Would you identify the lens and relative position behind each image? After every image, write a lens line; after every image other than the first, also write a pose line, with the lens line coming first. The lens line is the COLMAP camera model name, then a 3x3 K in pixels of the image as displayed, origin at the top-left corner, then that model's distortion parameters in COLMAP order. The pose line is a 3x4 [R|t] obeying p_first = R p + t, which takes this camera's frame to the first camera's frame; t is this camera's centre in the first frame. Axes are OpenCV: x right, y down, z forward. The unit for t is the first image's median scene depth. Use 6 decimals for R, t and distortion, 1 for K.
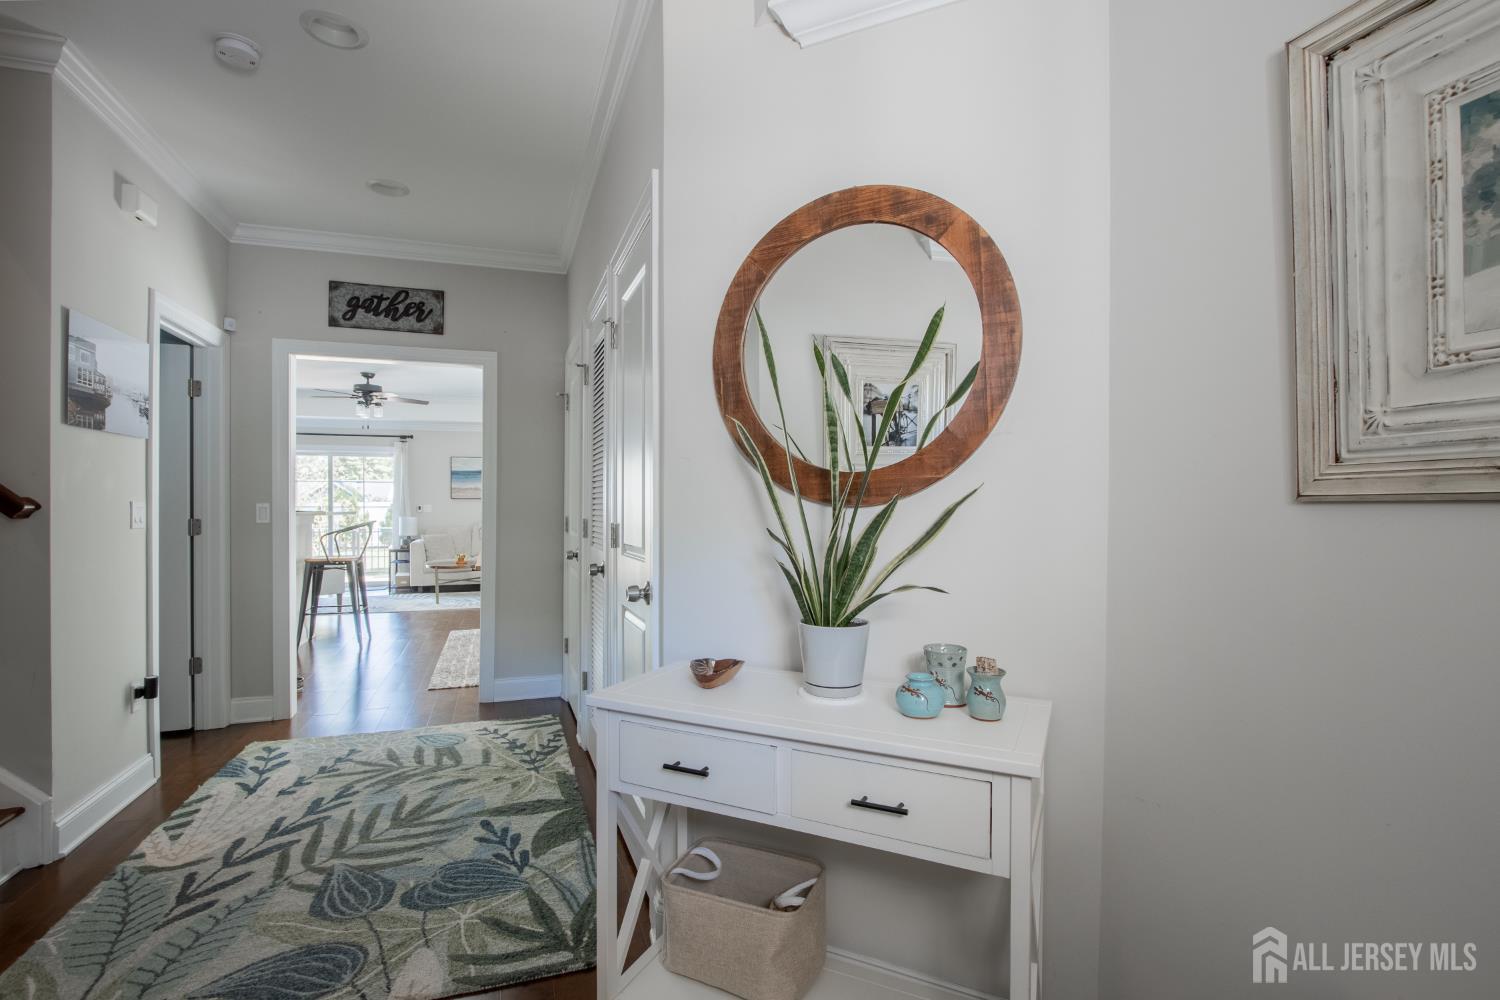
lens RADIAL K [[699.4, 0, 749.9], [0, 699.4, 496.9], [0, 0, 1]] dist [0.002947, 0.000668]
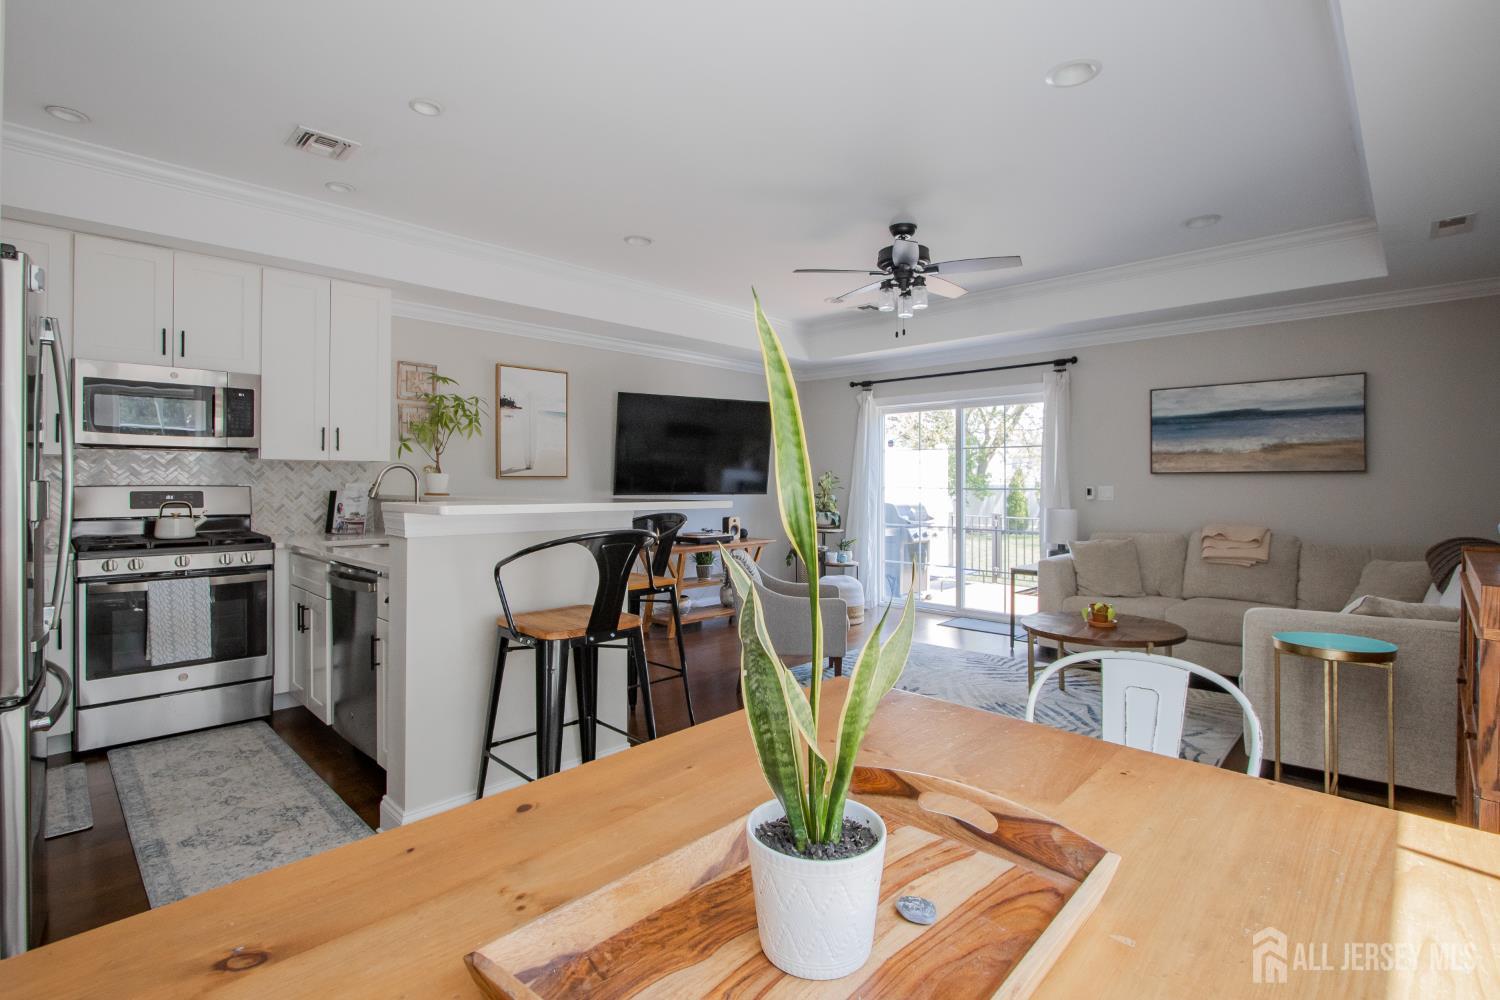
lens RADIAL K [[699.4, 0, 743.8], [0, 699.4, 487.7], [0, 0, 1]] dist [0.002947, 0.000668]
pose [[0.452396, 0.013088, -0.891721, -0.115050], [0.000642, 0.999887, 0.015001, 0.004892], [0.891817, -0.007359, 0.452337, 0.527000]]
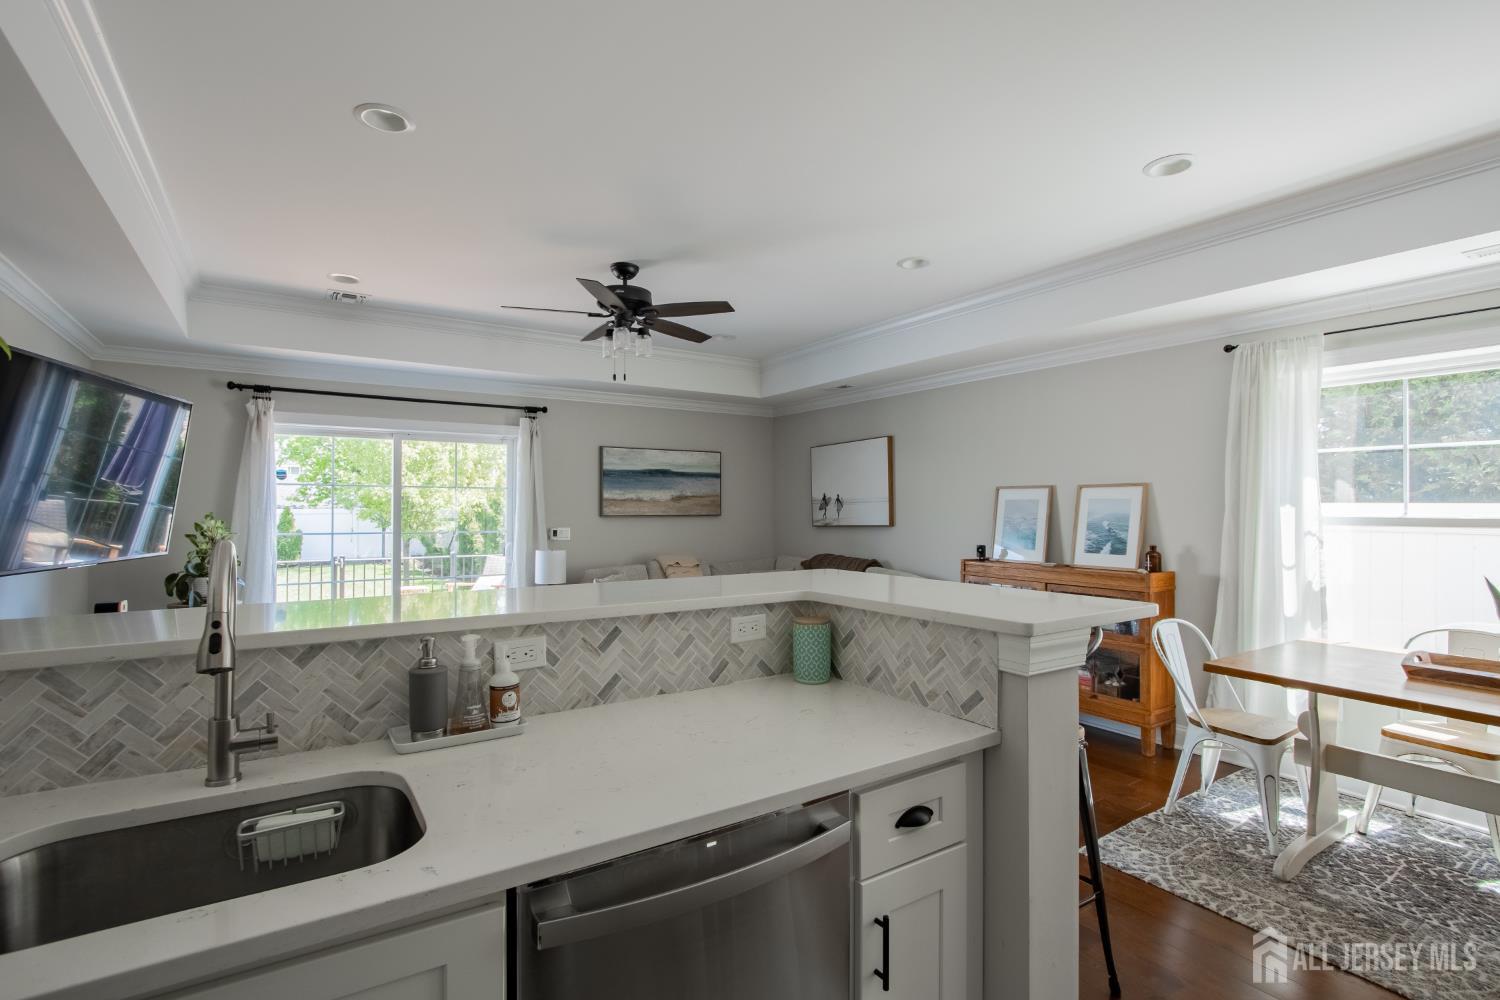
lens RADIAL K [[699.4, 0, 741.3], [0, 699.4, 501.1], [0, 0, 1]] dist [0.002947, 0.000668]
pose [[0.974919, 0.006723, 0.222460, -0.454339], [-0.005798, 0.999972, -0.004811, -0.008654], [-0.222486, 0.003400, 0.974930, 0.402556]]
